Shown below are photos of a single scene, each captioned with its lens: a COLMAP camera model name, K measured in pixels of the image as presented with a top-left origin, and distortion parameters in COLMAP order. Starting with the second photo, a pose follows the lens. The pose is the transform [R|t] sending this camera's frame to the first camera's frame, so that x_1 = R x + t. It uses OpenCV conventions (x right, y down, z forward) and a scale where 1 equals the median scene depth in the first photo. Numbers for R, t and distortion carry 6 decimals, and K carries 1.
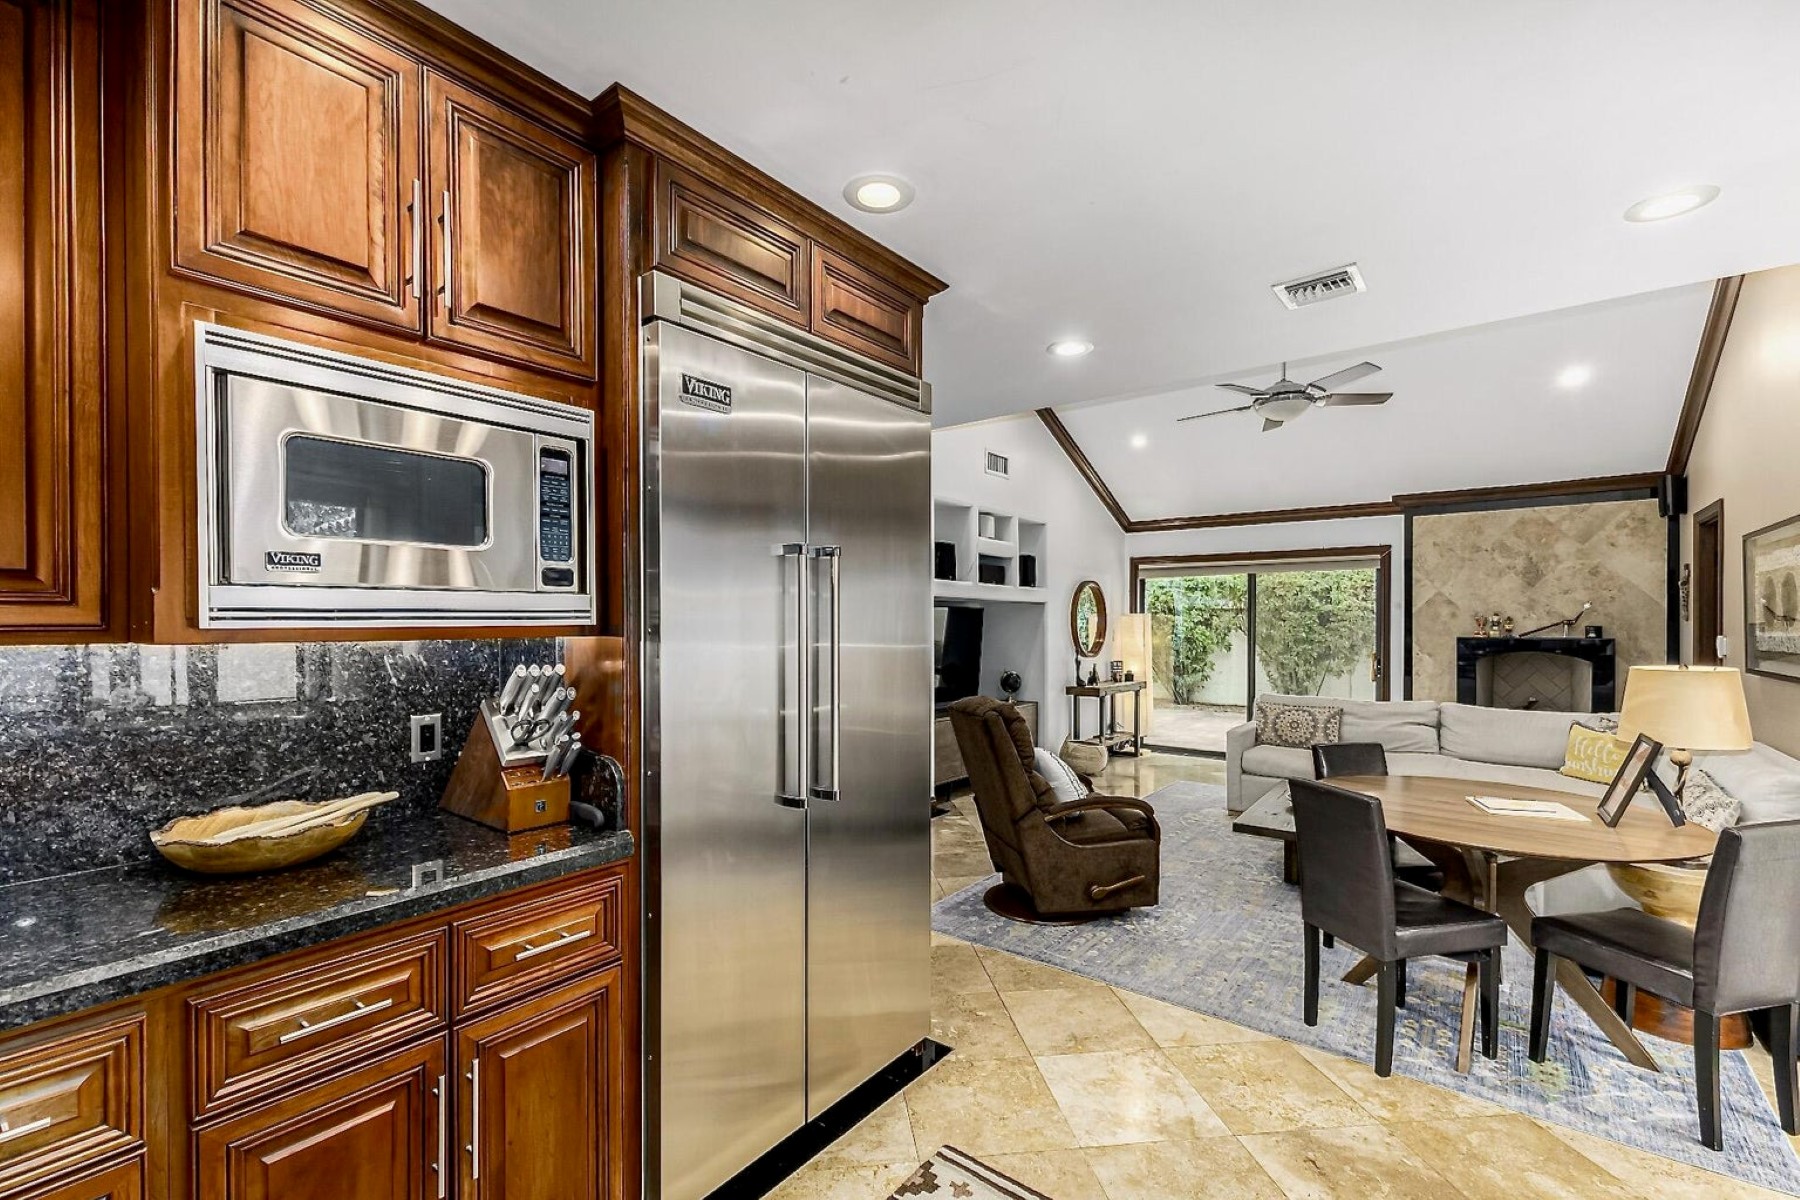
lens RADIAL K [[782.1, 0, 900.0], [0, 782.1, 630.5], [0, 0, 1]] dist [0.008125, -0.000639]
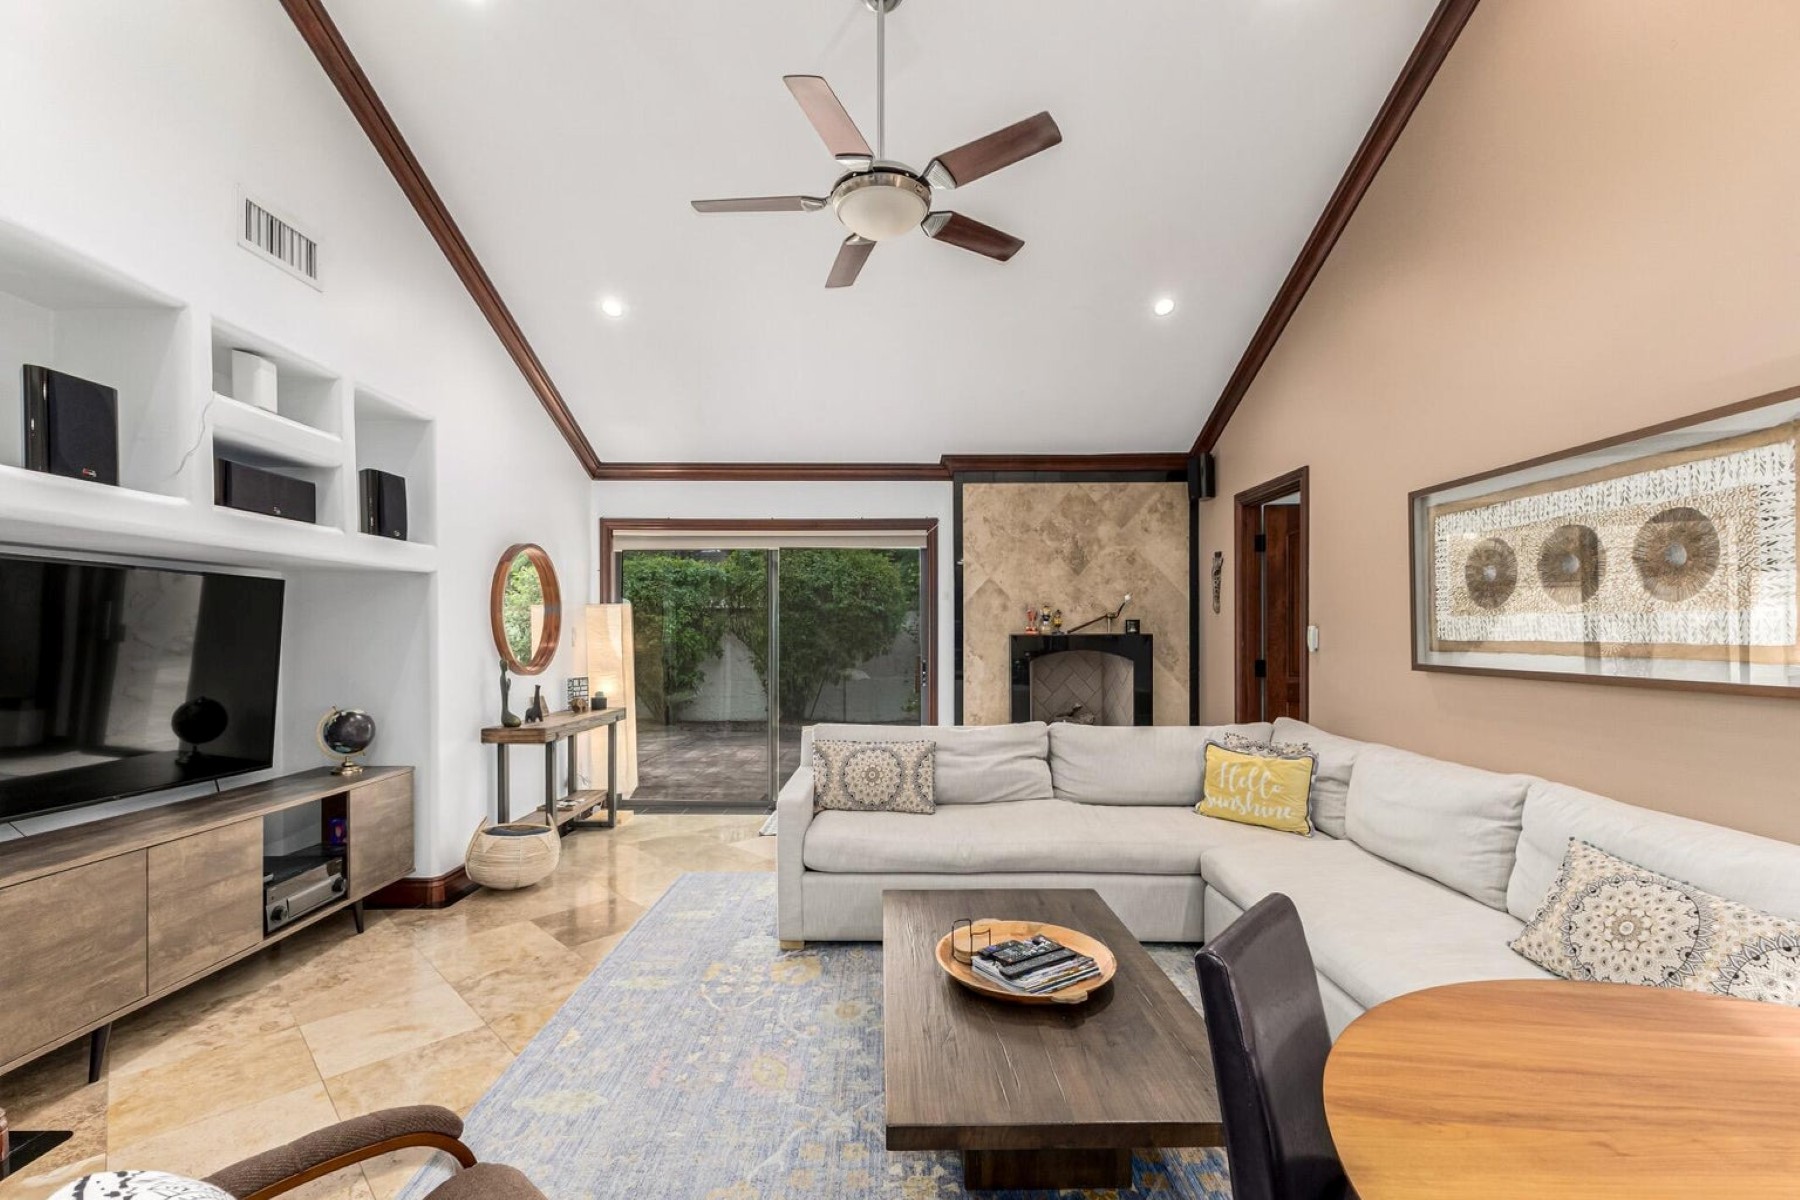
lens RADIAL K [[782.1, 0, 900.0], [0, 782.1, 630.5], [0, 0, 1]] dist [0.008125, -0.000639]
pose [[0.796132, -0.002845, 0.605116, 0.126507], [0.009463, 0.999925, -0.007748, 0.009950], [-0.605049, 0.011895, 0.796100, 0.425106]]
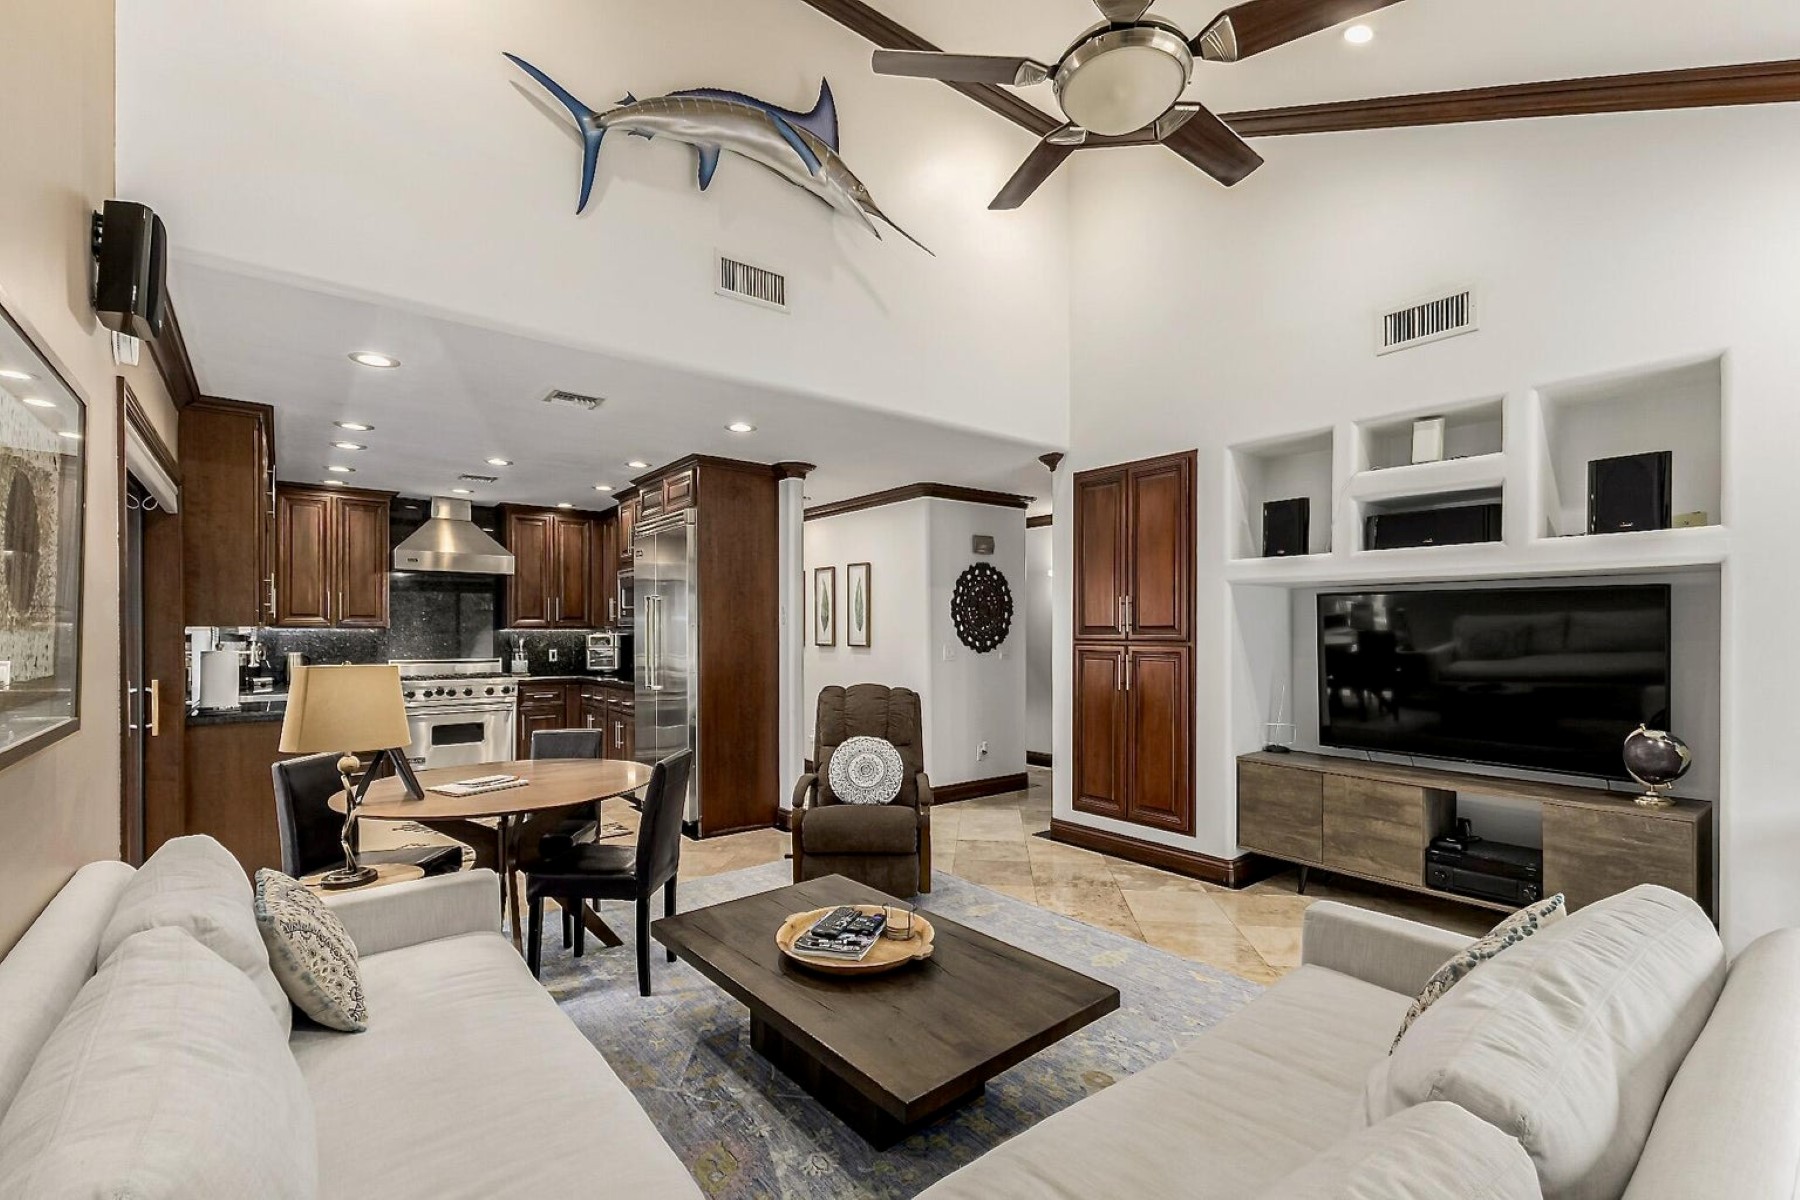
lens RADIAL K [[782.1, 0, 900.0], [0, 782.1, 630.5], [0, 0, 1]] dist [0.008125, -0.000639]
pose [[-0.234708, 0.000423, -0.972066, 0.688005], [-0.009311, 0.999953, 0.002683, -0.000846], [0.972021, 0.009680, -0.234693, 0.738723]]
